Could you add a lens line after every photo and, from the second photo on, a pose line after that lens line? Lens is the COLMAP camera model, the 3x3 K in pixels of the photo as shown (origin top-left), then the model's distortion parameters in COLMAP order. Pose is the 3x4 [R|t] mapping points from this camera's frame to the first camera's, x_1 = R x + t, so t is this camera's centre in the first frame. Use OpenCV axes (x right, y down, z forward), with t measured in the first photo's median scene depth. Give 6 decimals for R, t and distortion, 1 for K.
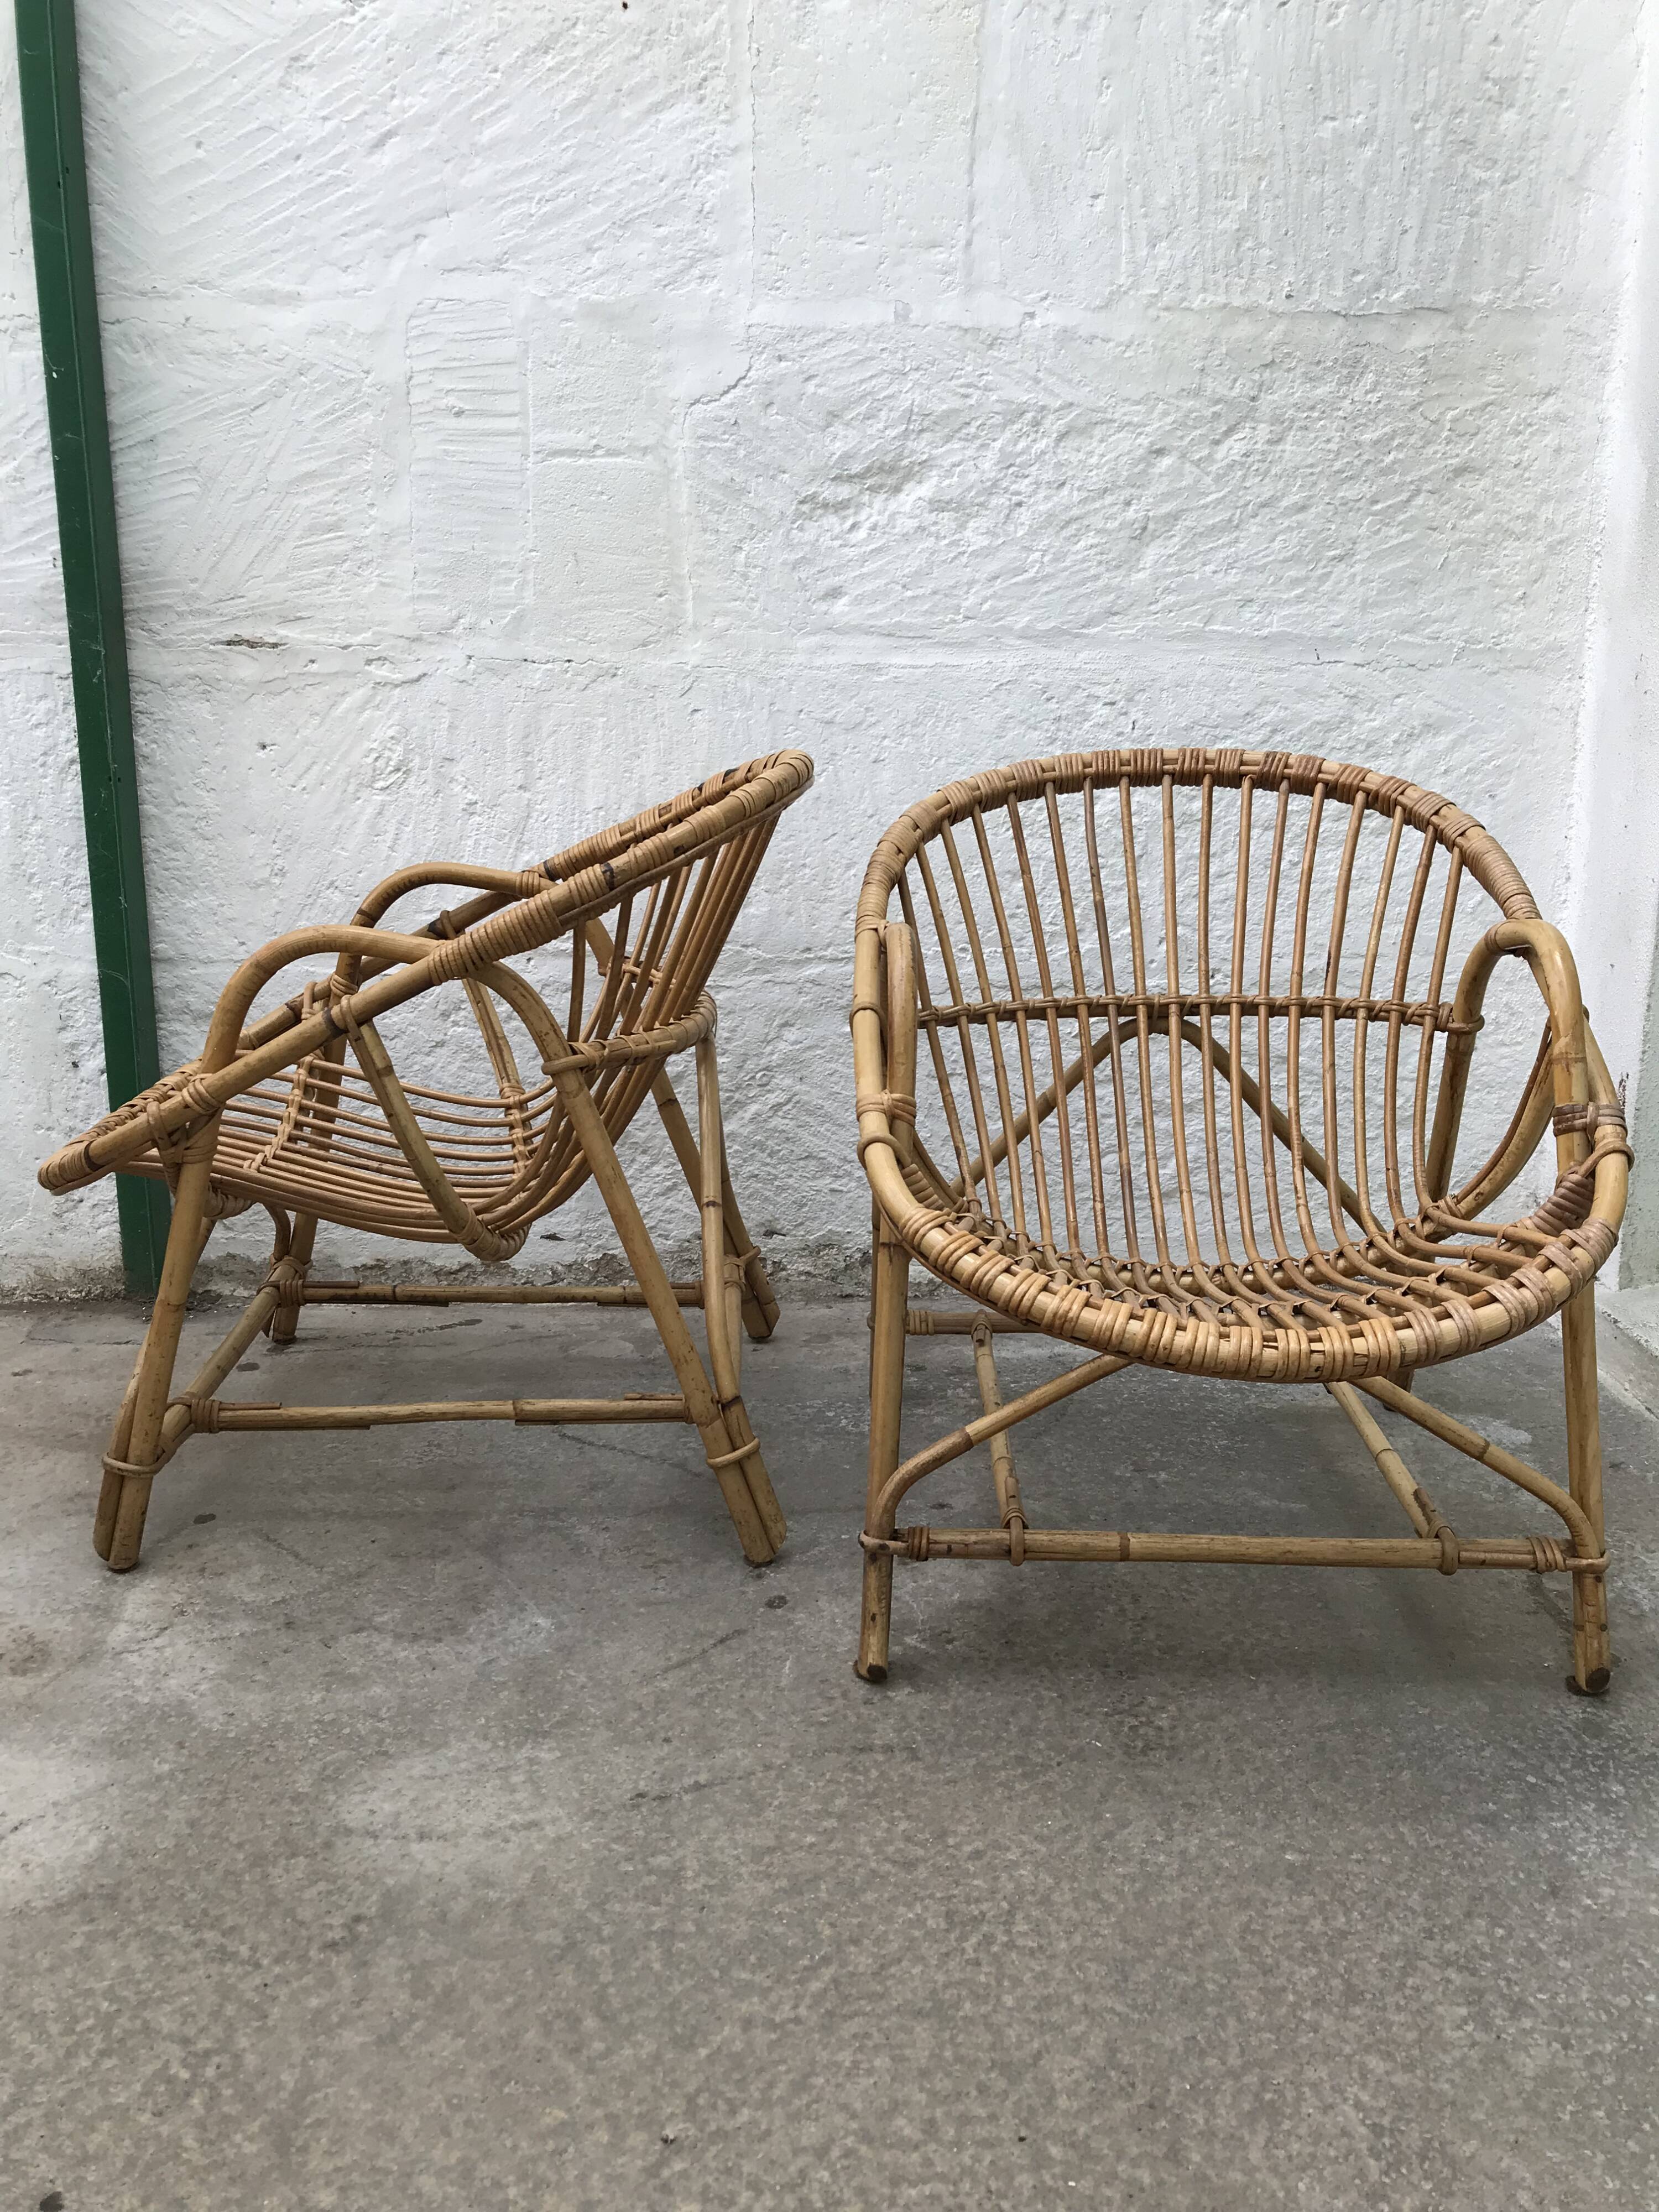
lens RADIAL K [[1808.8, 0, 864.0], [0, 1808.8, 1124.3], [0, 0, 1]] dist [-0.008945, 0.011615]
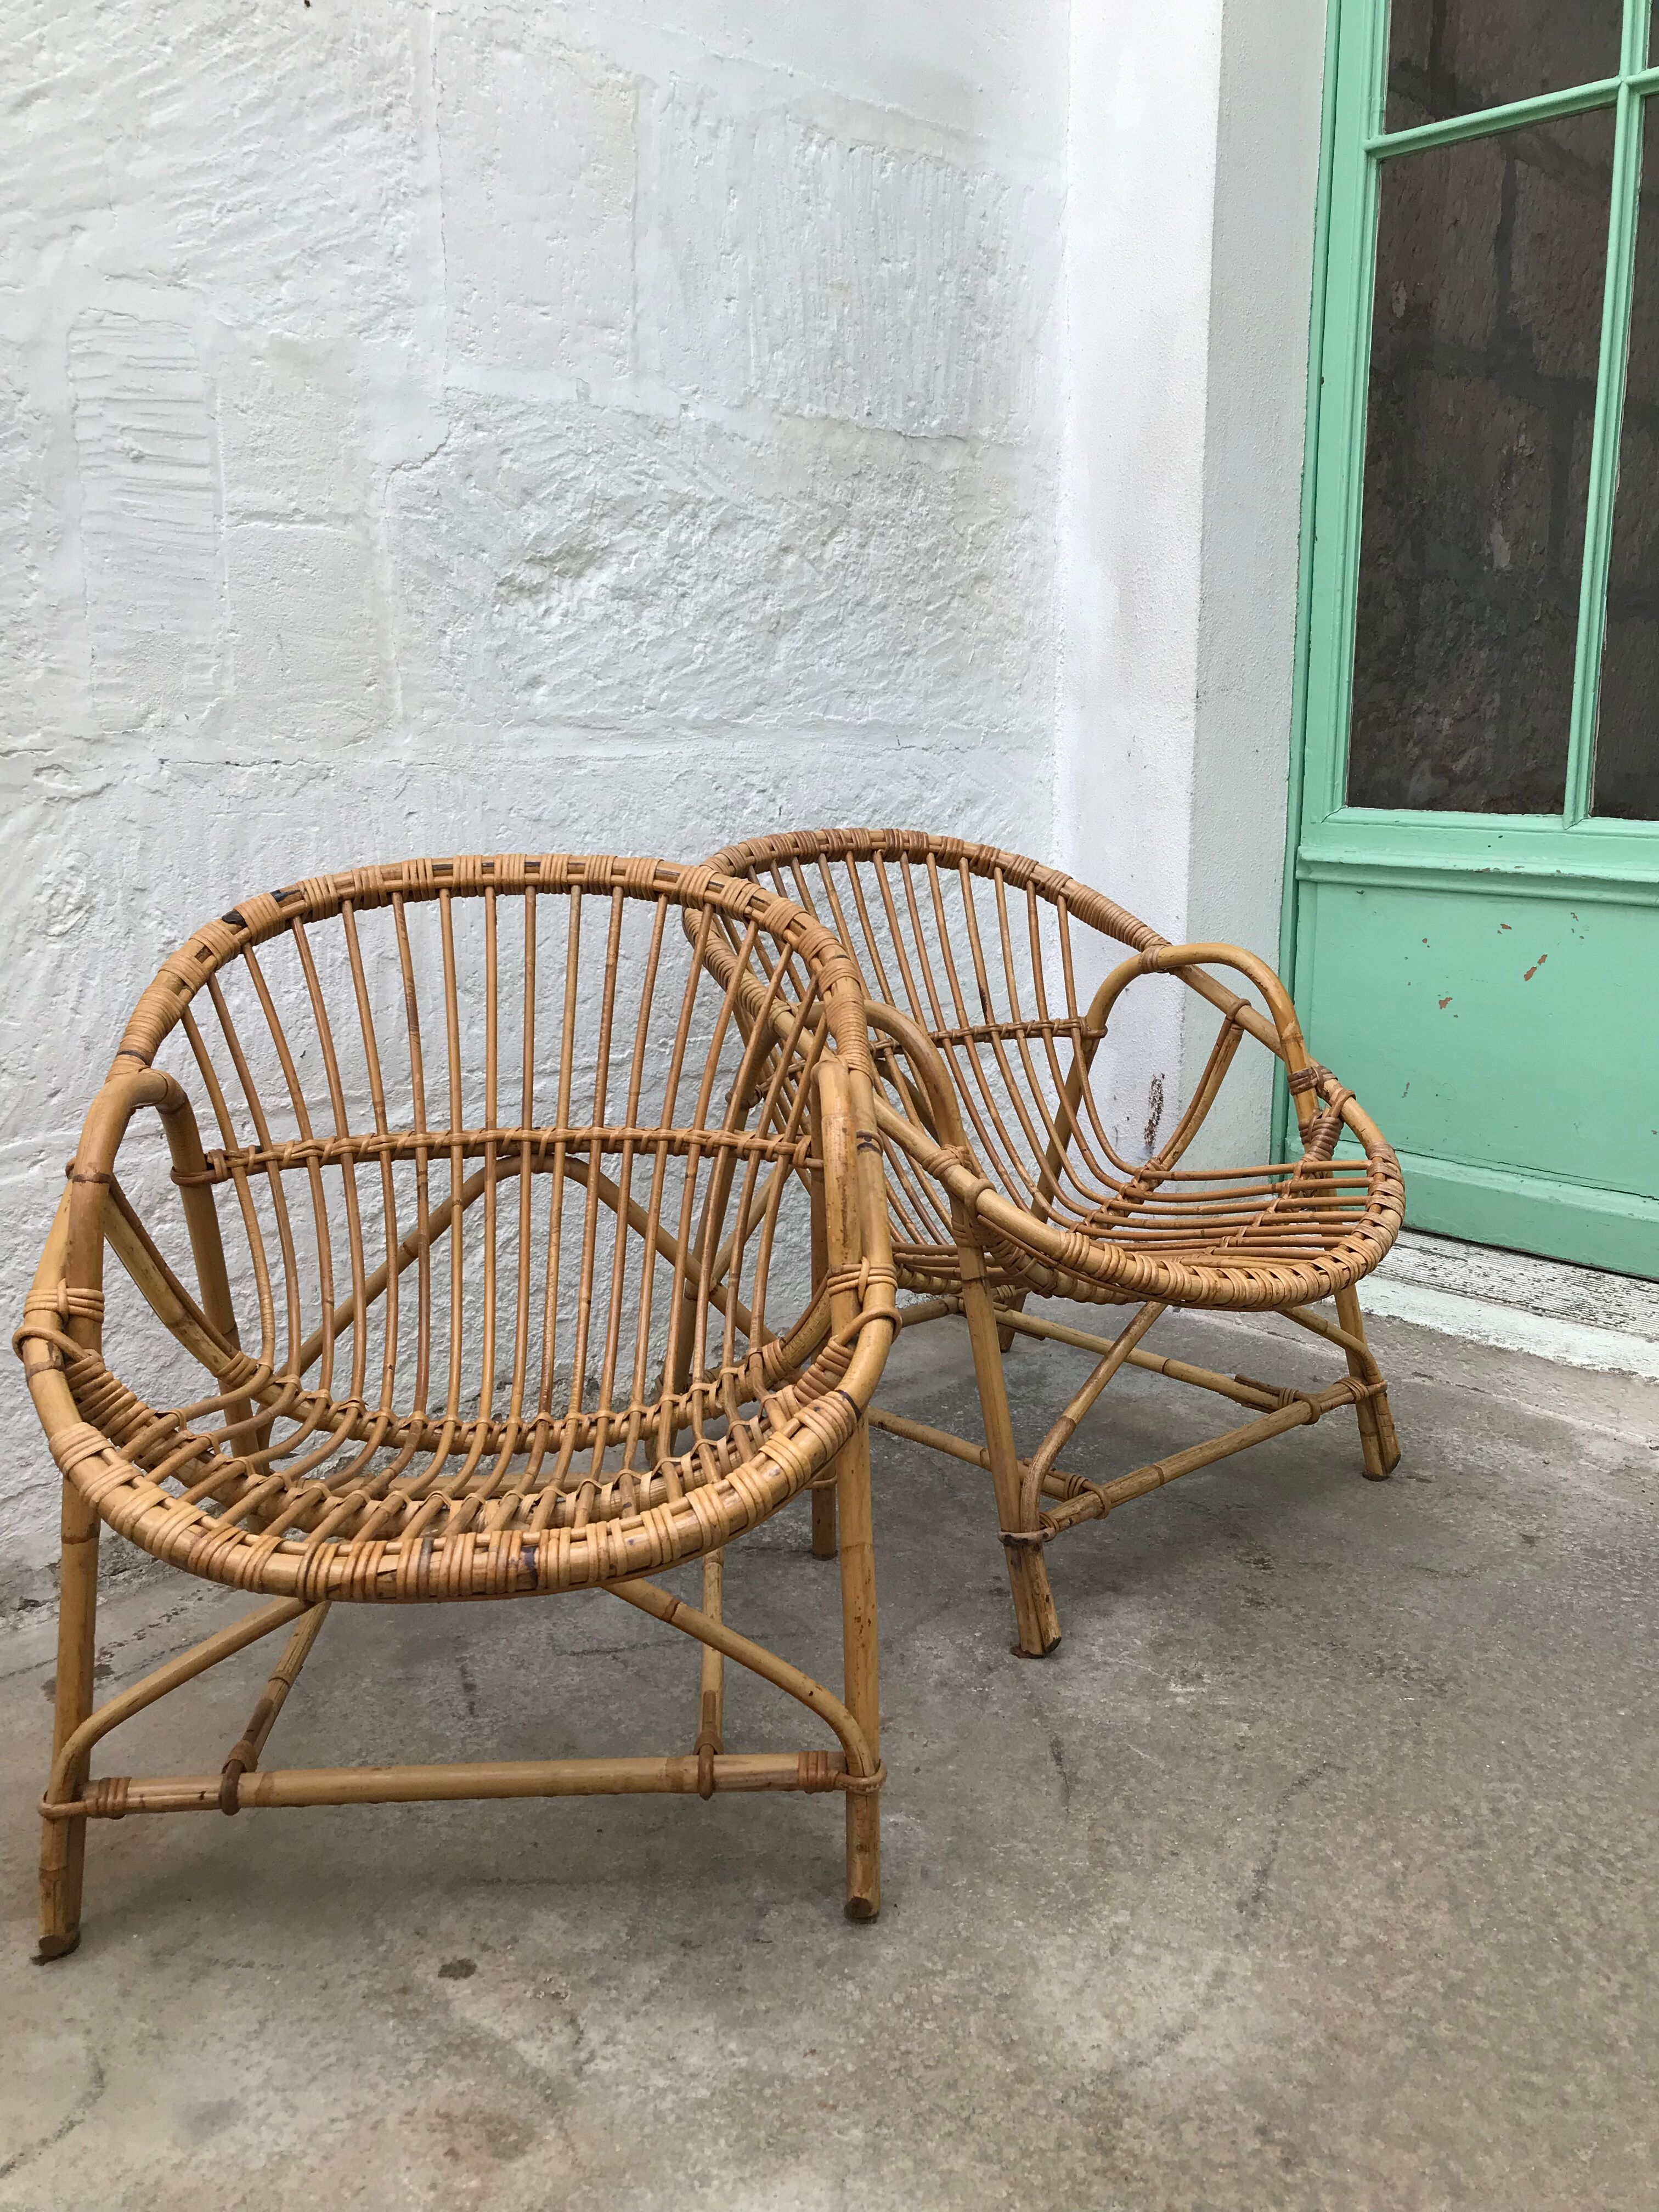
lens RADIAL K [[1808.8, 0, 837.1], [0, 1808.8, 1117.6], [0, 0, 1]] dist [-0.008945, 0.011615]
pose [[0.740964, -0.153391, 0.653792, -0.547354], [0.169346, 0.984780, 0.039121, -0.085265], [-0.649842, 0.081730, 0.755662, 0.219304]]
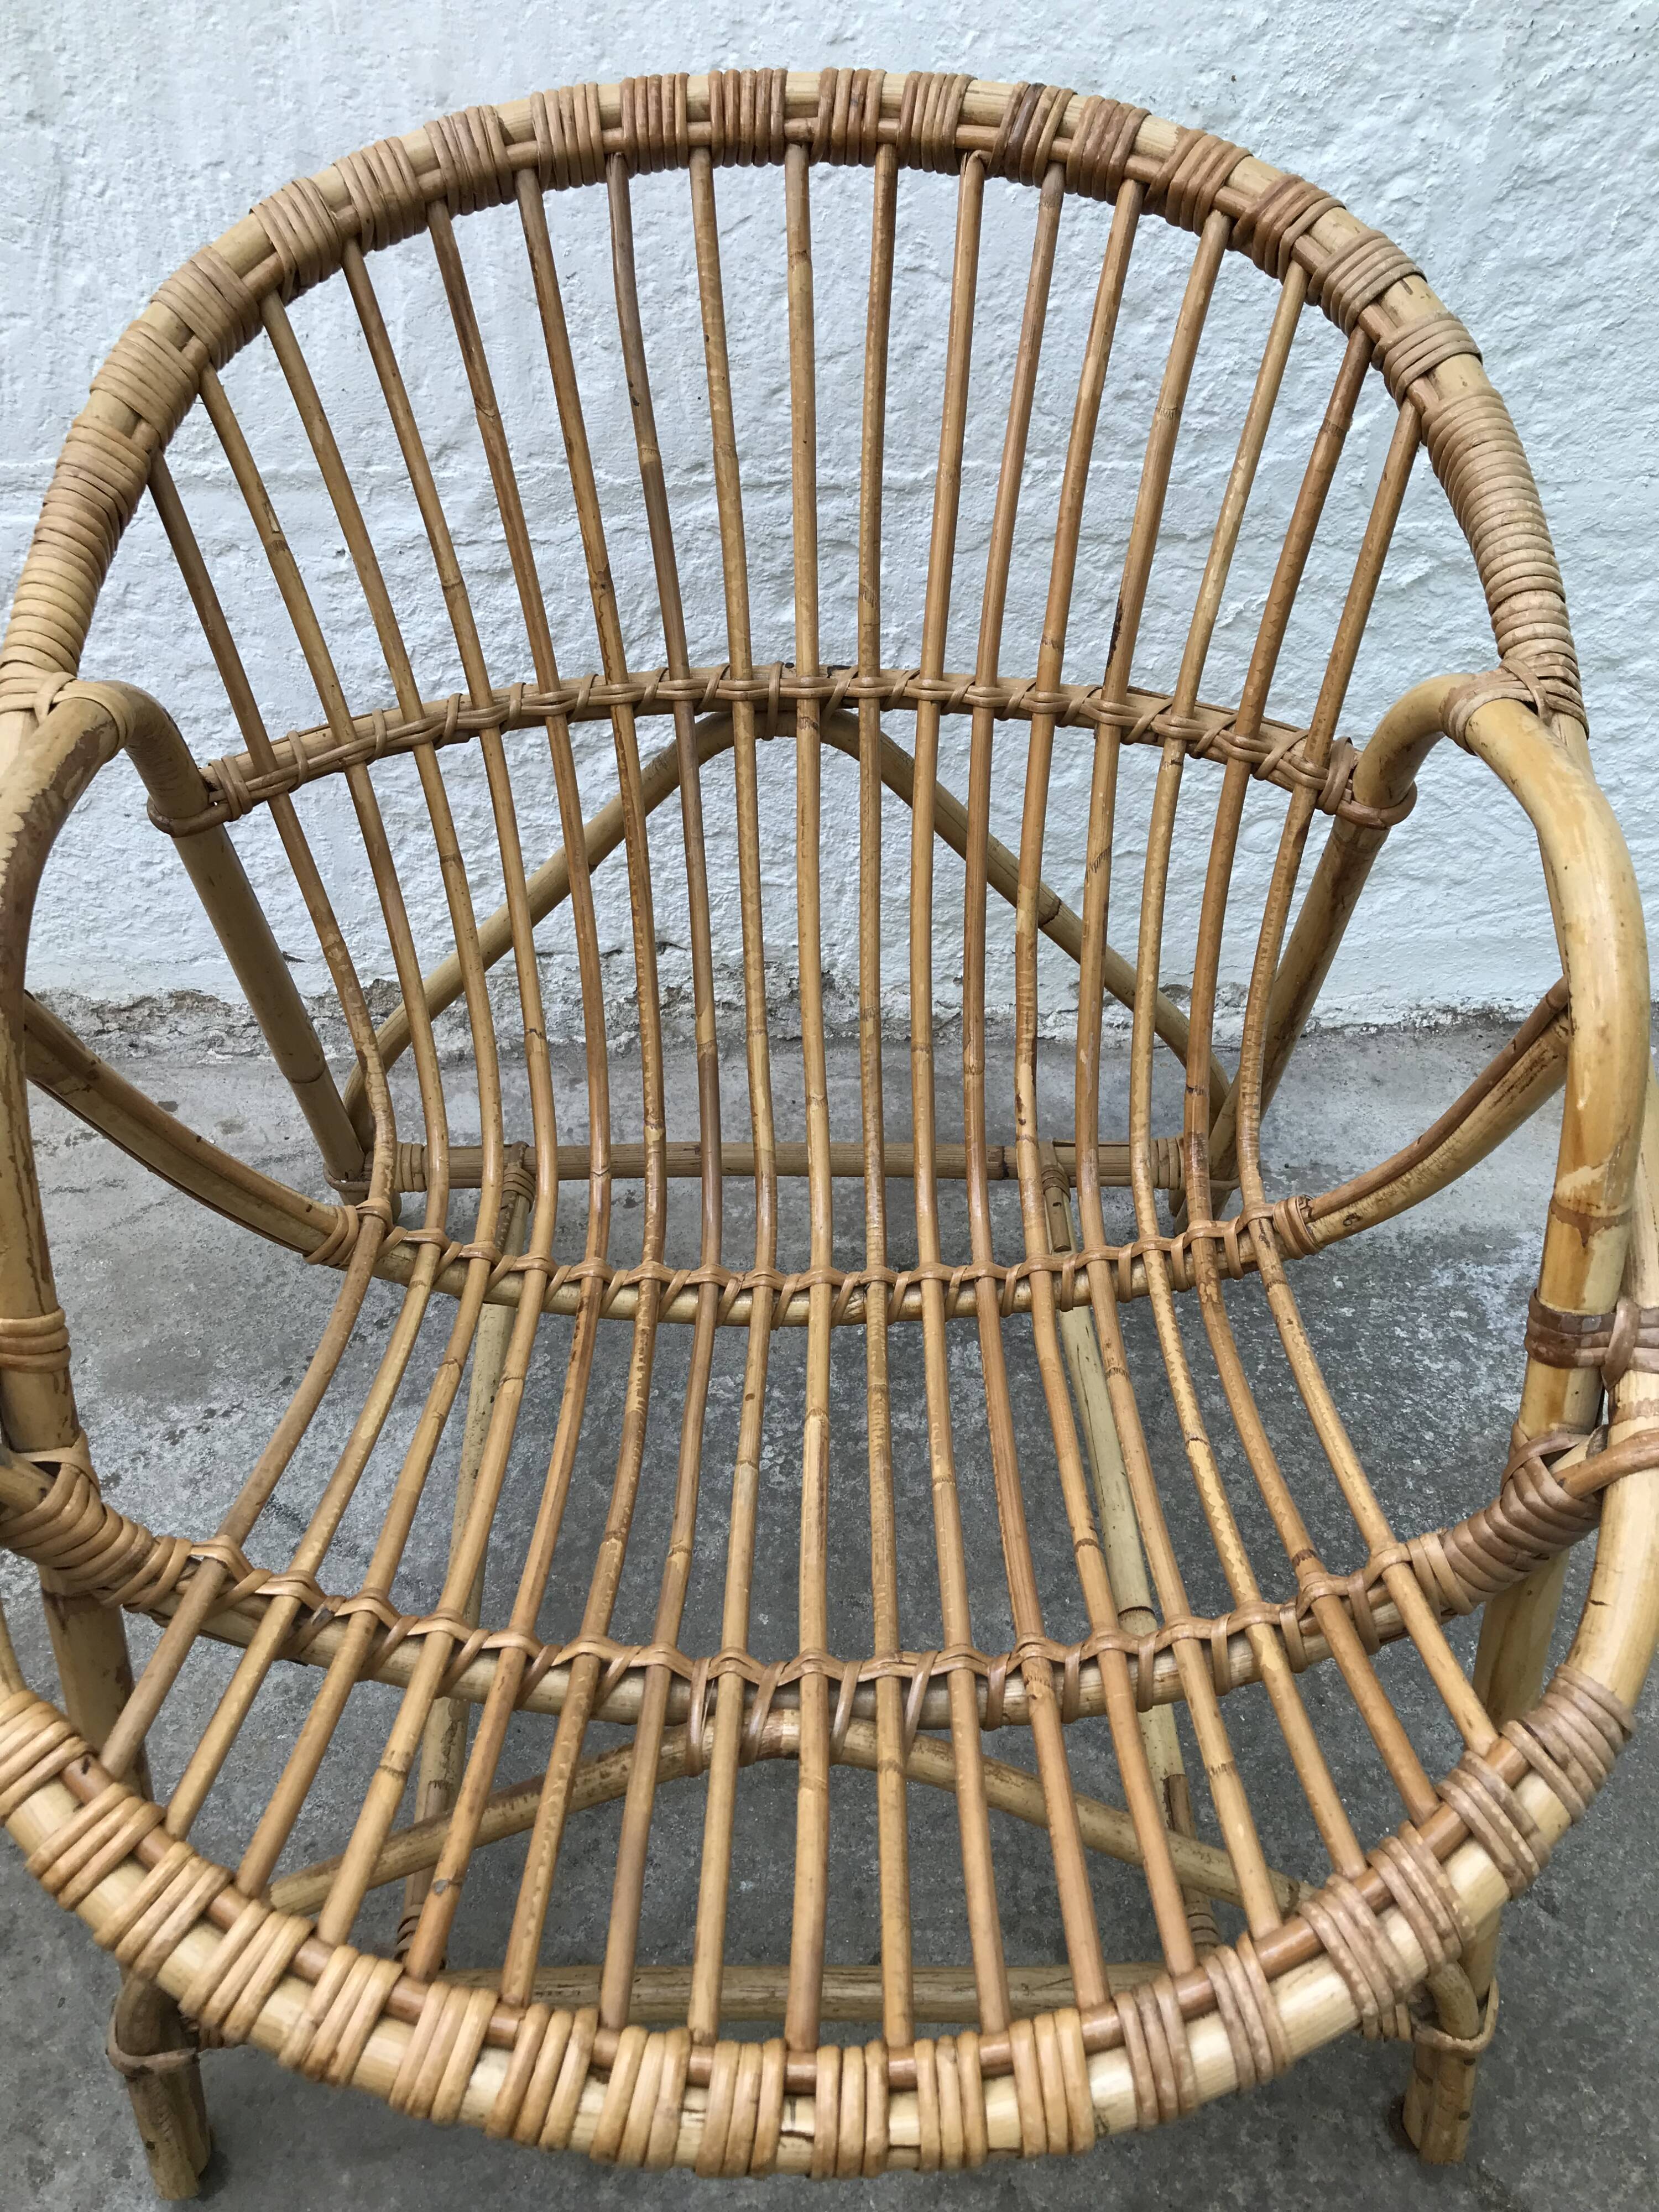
lens RADIAL K [[1808.8, 0, 848.6], [0, 1808.8, 1095.4], [0, 0, 1]] dist [-0.008945, 0.011615]
pose [[0.999807, 0.012245, -0.015379, 0.020444], [-0.003420, 0.878715, 0.477334, -0.192334], [0.019359, -0.477189, 0.878587, 0.513593]]
